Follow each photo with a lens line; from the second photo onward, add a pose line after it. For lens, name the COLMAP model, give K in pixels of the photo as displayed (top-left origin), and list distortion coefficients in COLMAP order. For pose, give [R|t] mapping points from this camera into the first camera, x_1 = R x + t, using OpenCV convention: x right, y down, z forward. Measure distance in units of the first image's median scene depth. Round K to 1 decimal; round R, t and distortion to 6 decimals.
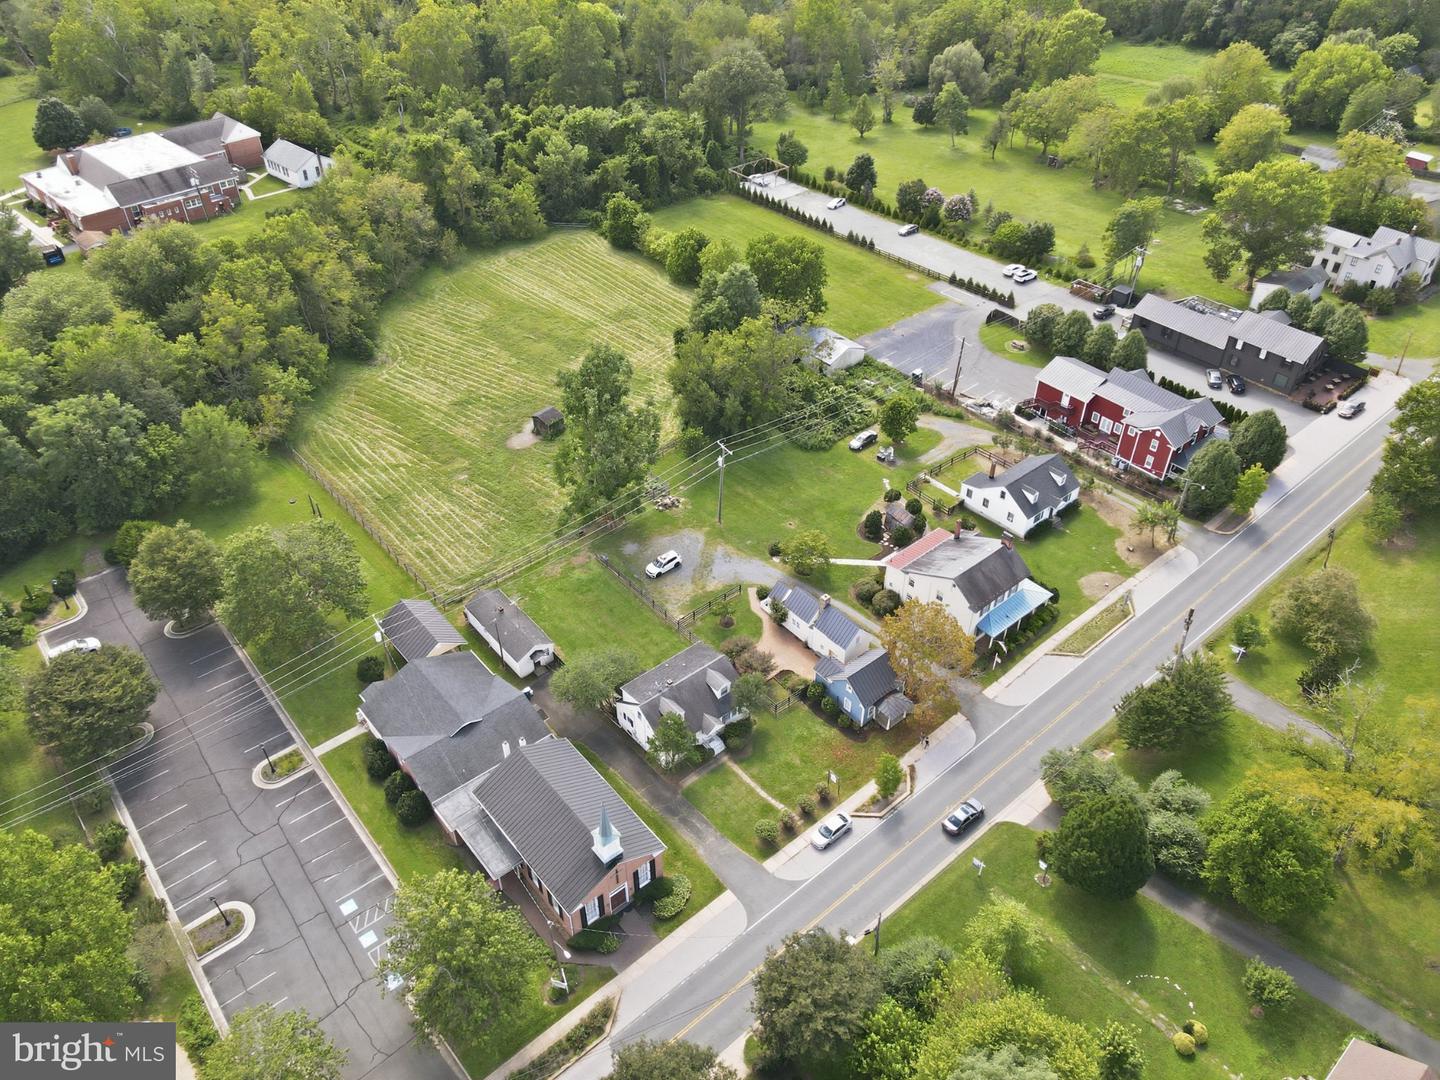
lens RADIAL K [[1041.8, 0, 714.3], [0, 1041.8, 541.9], [0, 0, 1]] dist [0.011056, 0.009321]
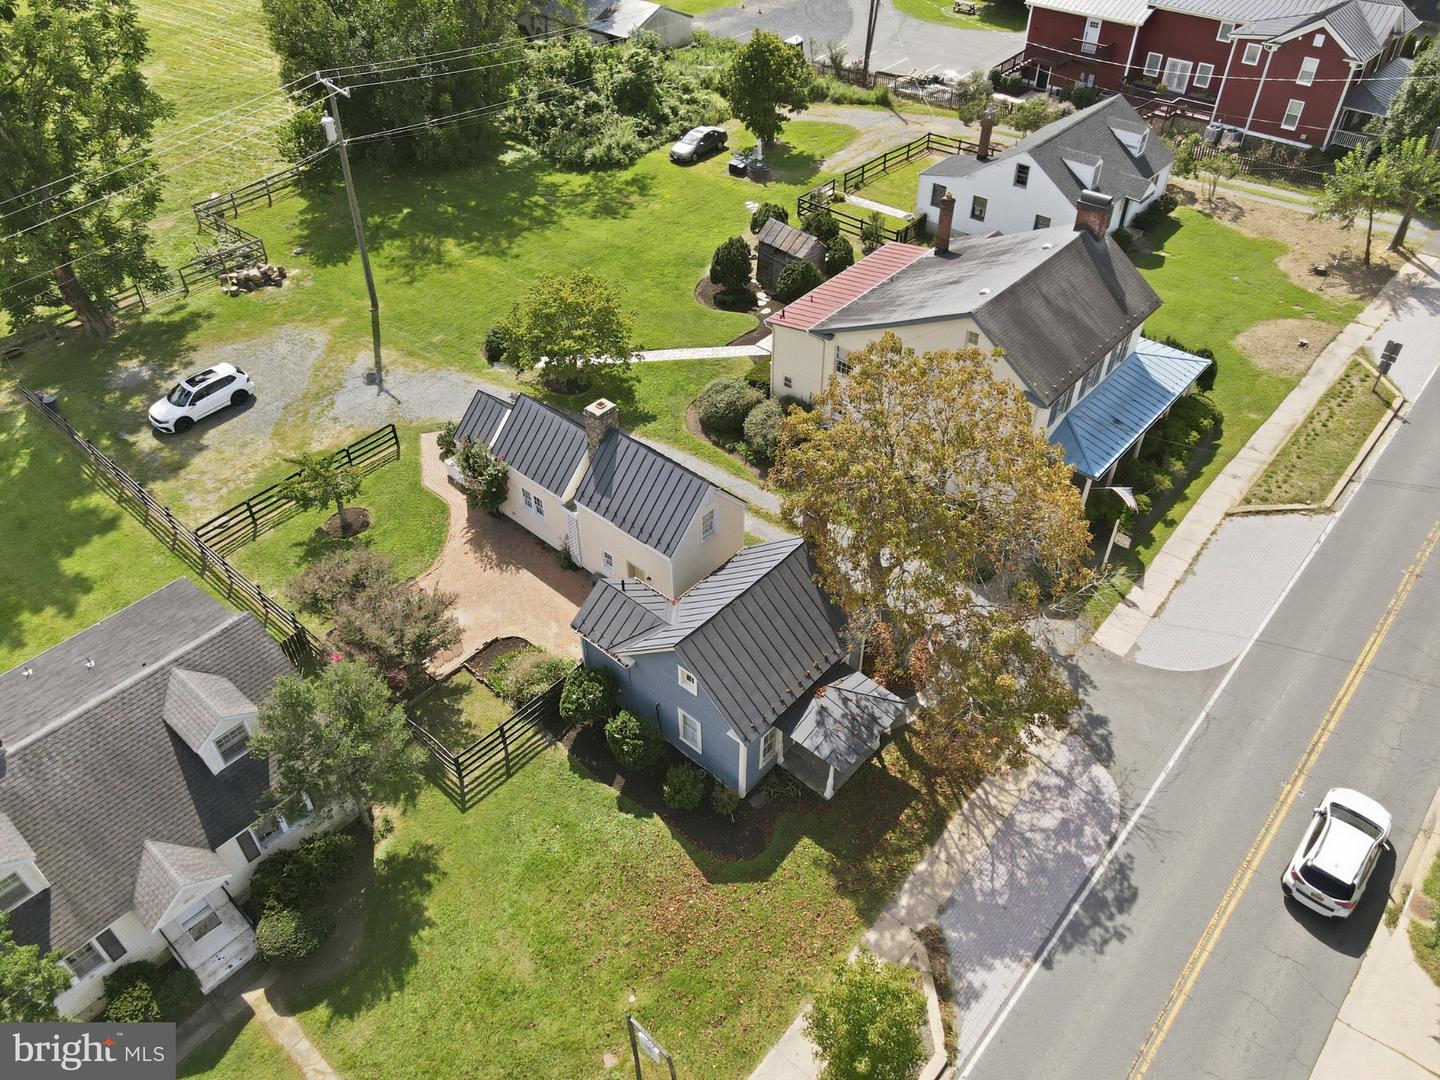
lens RADIAL K [[1041.8, 0, 714.3], [0, 1041.8, 541.9], [0, 0, 1]] dist [0.011056, 0.009321]
pose [[0.988732, -0.101577, 0.109960, 0.092225], [0.097111, 0.994244, 0.045256, 0.076349], [-0.113924, -0.034068, 0.992905, 0.604708]]
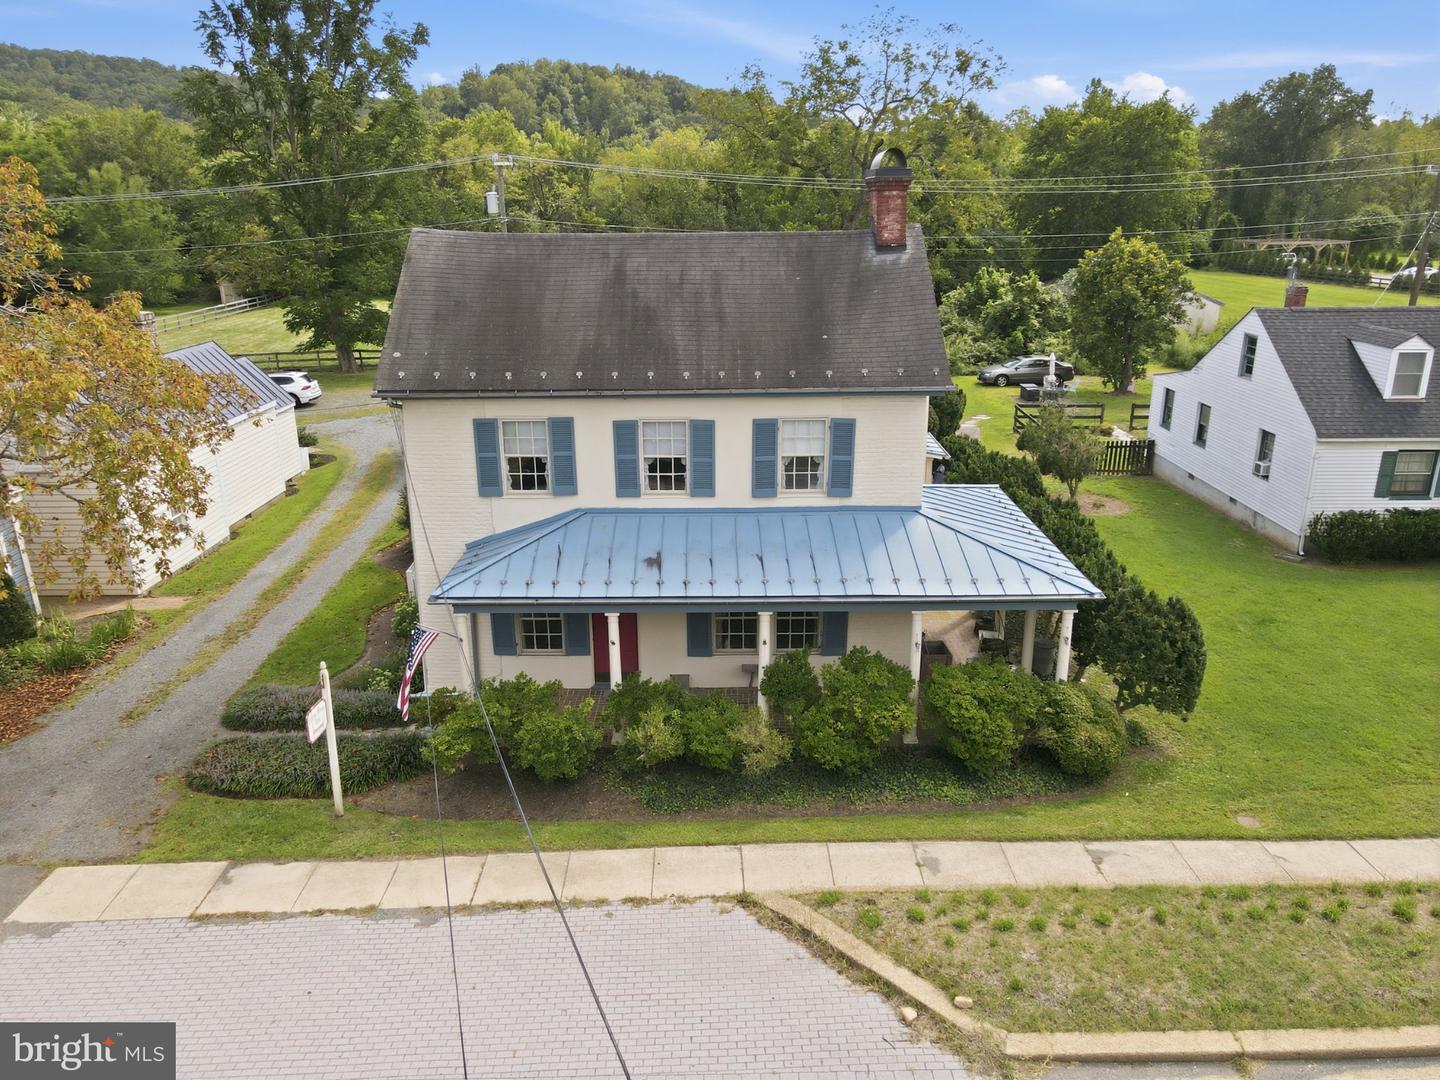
lens RADIAL K [[1041.8, 0, 714.3], [0, 1041.8, 541.9], [0, 0, 1]] dist [0.011056, 0.009321]
pose [[0.761126, 0.203998, -0.615689, 0.349616], [-0.408958, 0.887722, -0.211429, 0.089773], [0.503429, 0.412715, 0.759095, 0.816663]]
